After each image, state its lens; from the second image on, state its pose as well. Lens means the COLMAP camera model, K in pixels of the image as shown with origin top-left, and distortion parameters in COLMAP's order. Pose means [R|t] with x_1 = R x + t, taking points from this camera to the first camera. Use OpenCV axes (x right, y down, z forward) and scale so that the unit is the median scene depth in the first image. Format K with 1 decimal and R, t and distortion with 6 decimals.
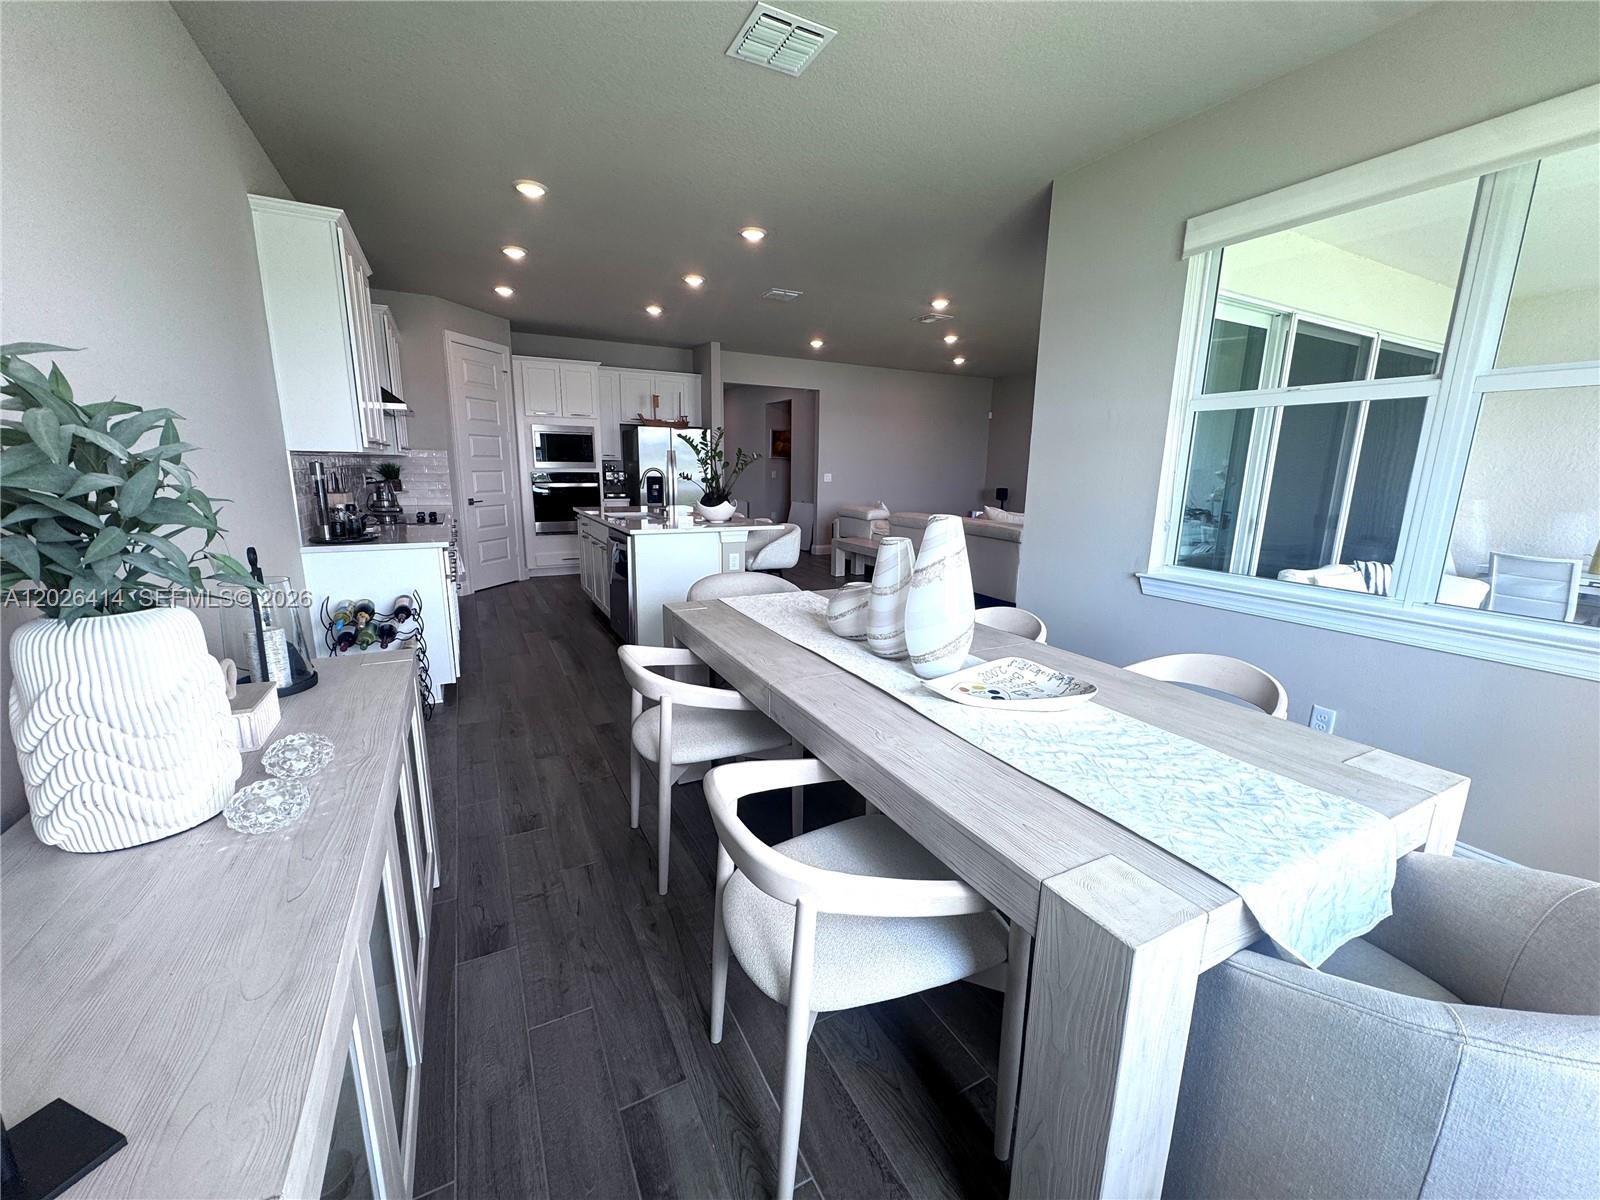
lens RADIAL K [[638.1, 0, 798.9], [0, 638.1, 597.8], [0, 0, 1]] dist [-0.001110, 0.000421]
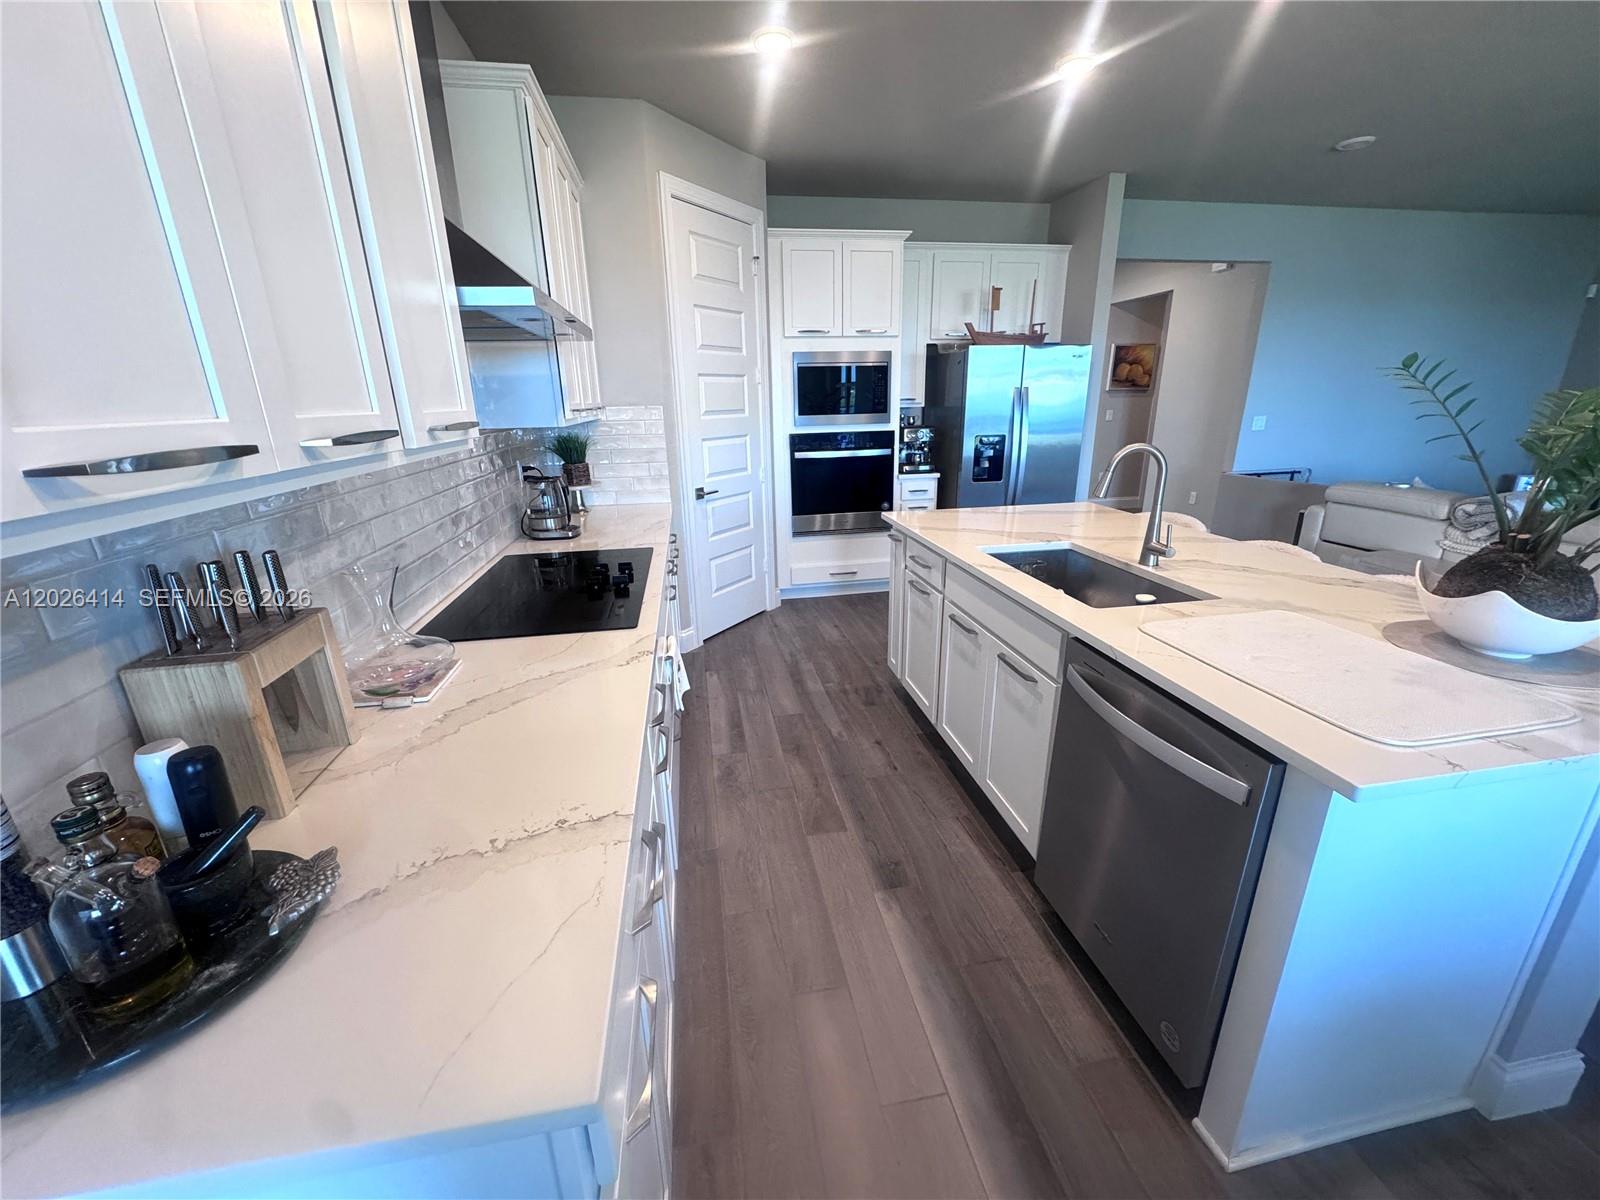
lens RADIAL K [[638.1, 0, 804.3], [0, 638.1, 597.5], [0, 0, 1]] dist [-0.001110, 0.000421]
pose [[0.953346, 0.059149, -0.296030, -0.209476], [-0.028618, 0.993908, 0.106430, -0.103196], [0.300522, -0.092992, 0.949231, 0.398968]]
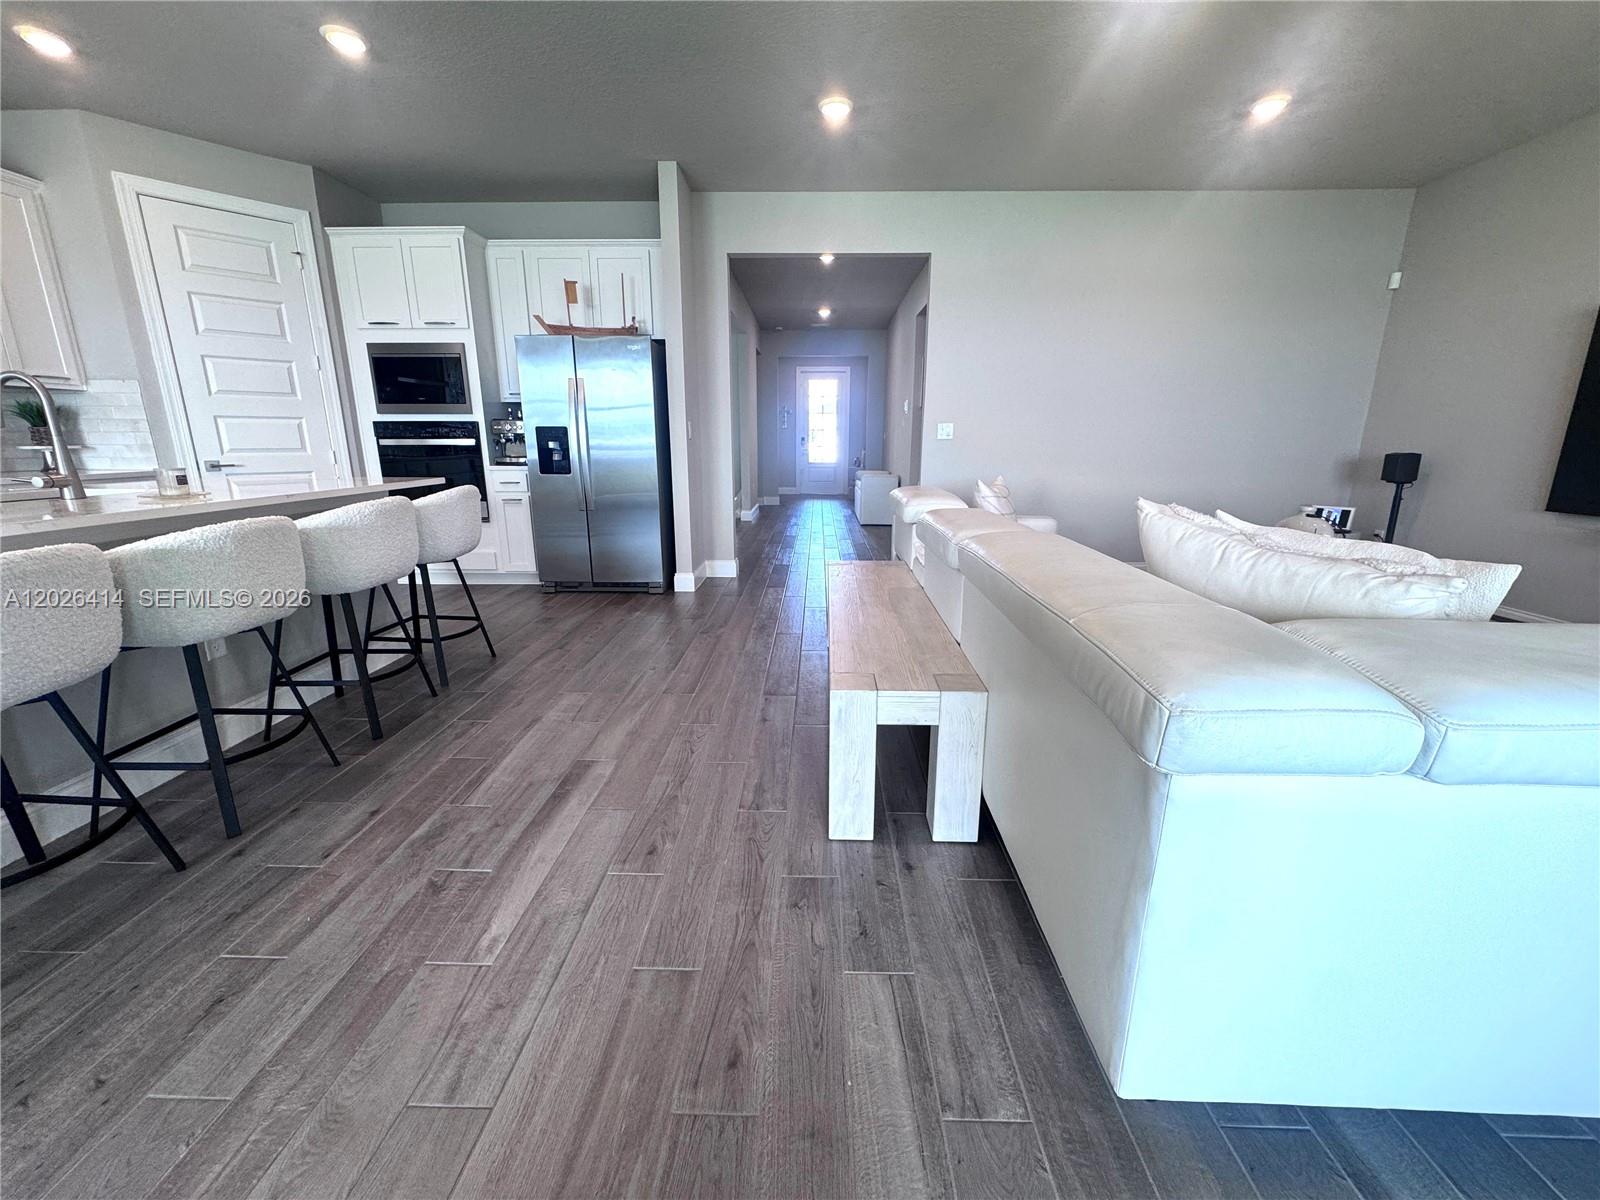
lens RADIAL K [[638.1, 0, 800.9], [0, 638.1, 597.5], [0, 0, 1]] dist [-0.001110, 0.000421]
pose [[0.869073, 0.108237, -0.482698, 0.260468], [-0.090766, 0.994094, 0.059490, -0.095253], [0.486286, -0.007888, 0.873764, 0.623844]]
